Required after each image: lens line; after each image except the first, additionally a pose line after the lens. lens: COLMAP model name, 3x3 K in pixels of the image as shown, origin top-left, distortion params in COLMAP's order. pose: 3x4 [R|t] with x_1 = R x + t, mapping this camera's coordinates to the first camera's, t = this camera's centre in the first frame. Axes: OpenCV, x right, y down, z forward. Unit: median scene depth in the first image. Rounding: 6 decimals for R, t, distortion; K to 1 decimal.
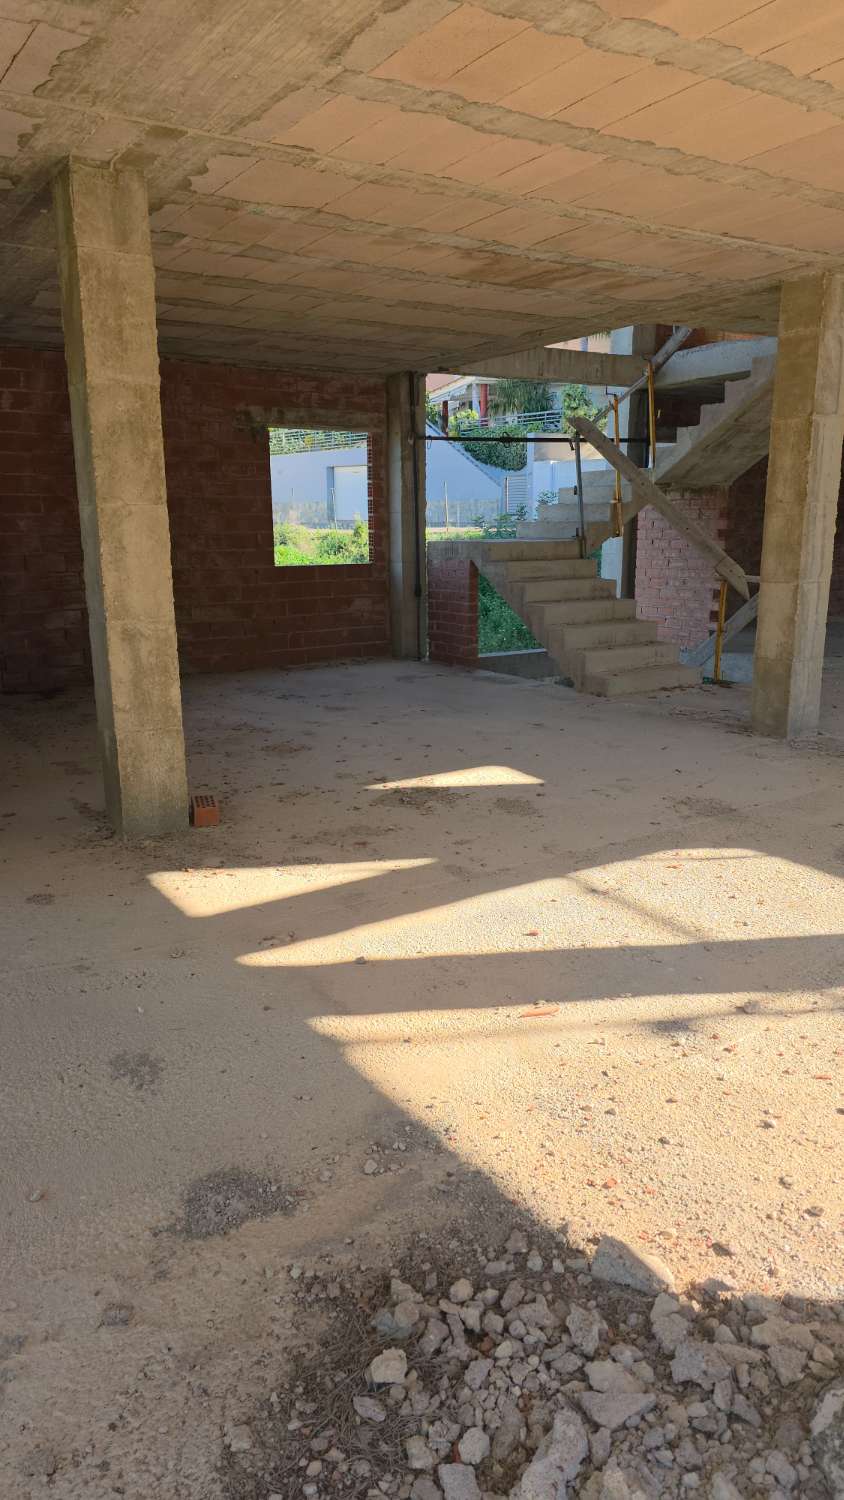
lens RADIAL K [[1004.3, 0, 424.8], [0, 1004.3, 759.1], [0, 0, 1]] dist [0.065815, -0.051958]
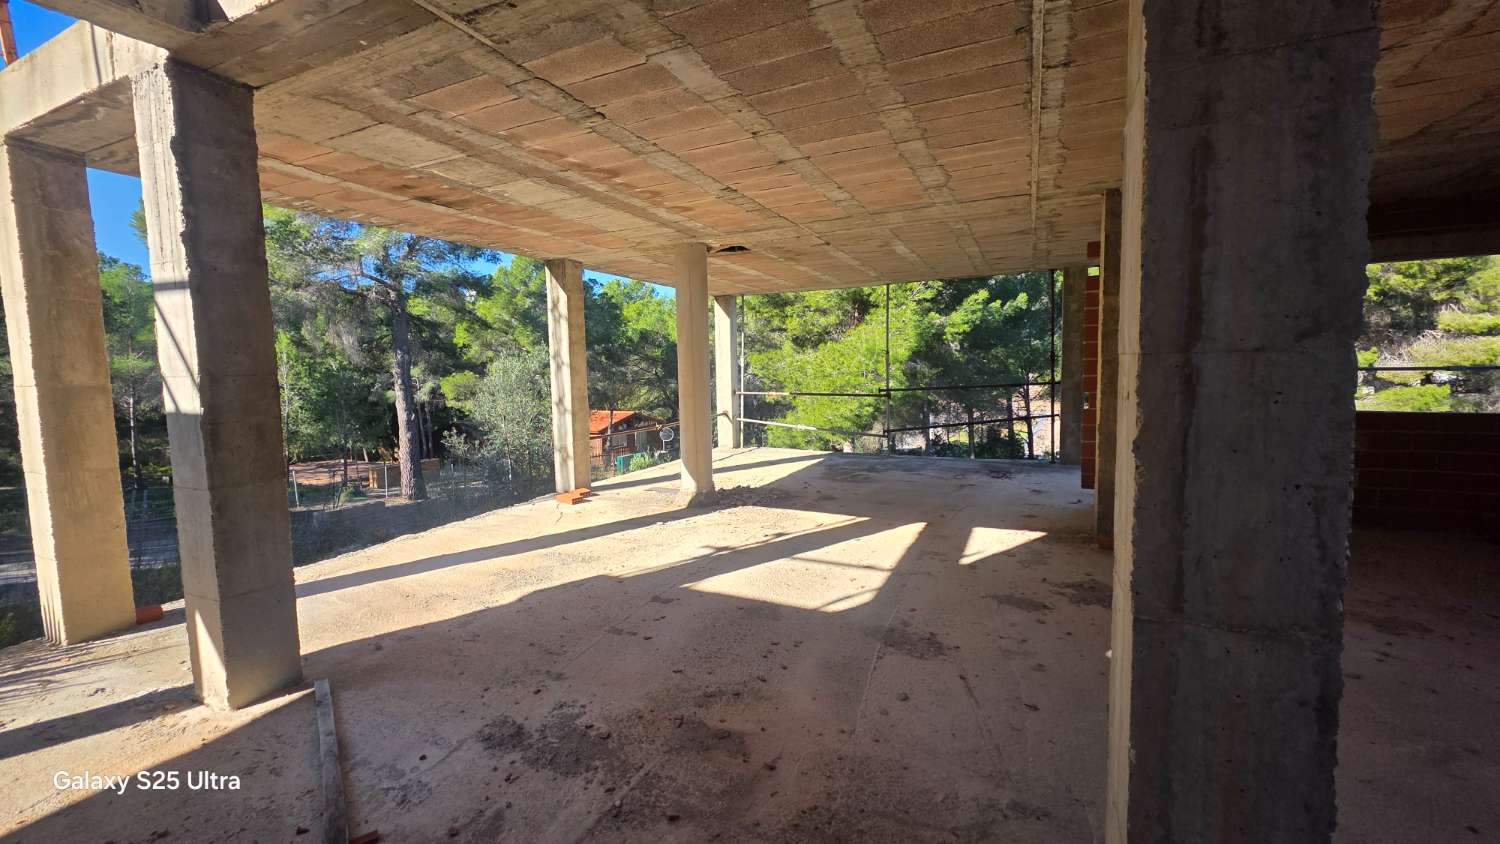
lens RADIAL K [[596.3, 0, 752.8], [0, 596.3, 418.3], [0, 0, 1]] dist [0.002699, 0.000136]
pose [[-0.841474, 0.070767, -0.535643, 0.400477], [-0.100176, 0.953761, 0.283379, -0.183862], [0.530929, 0.292115, -0.795477, 0.730048]]
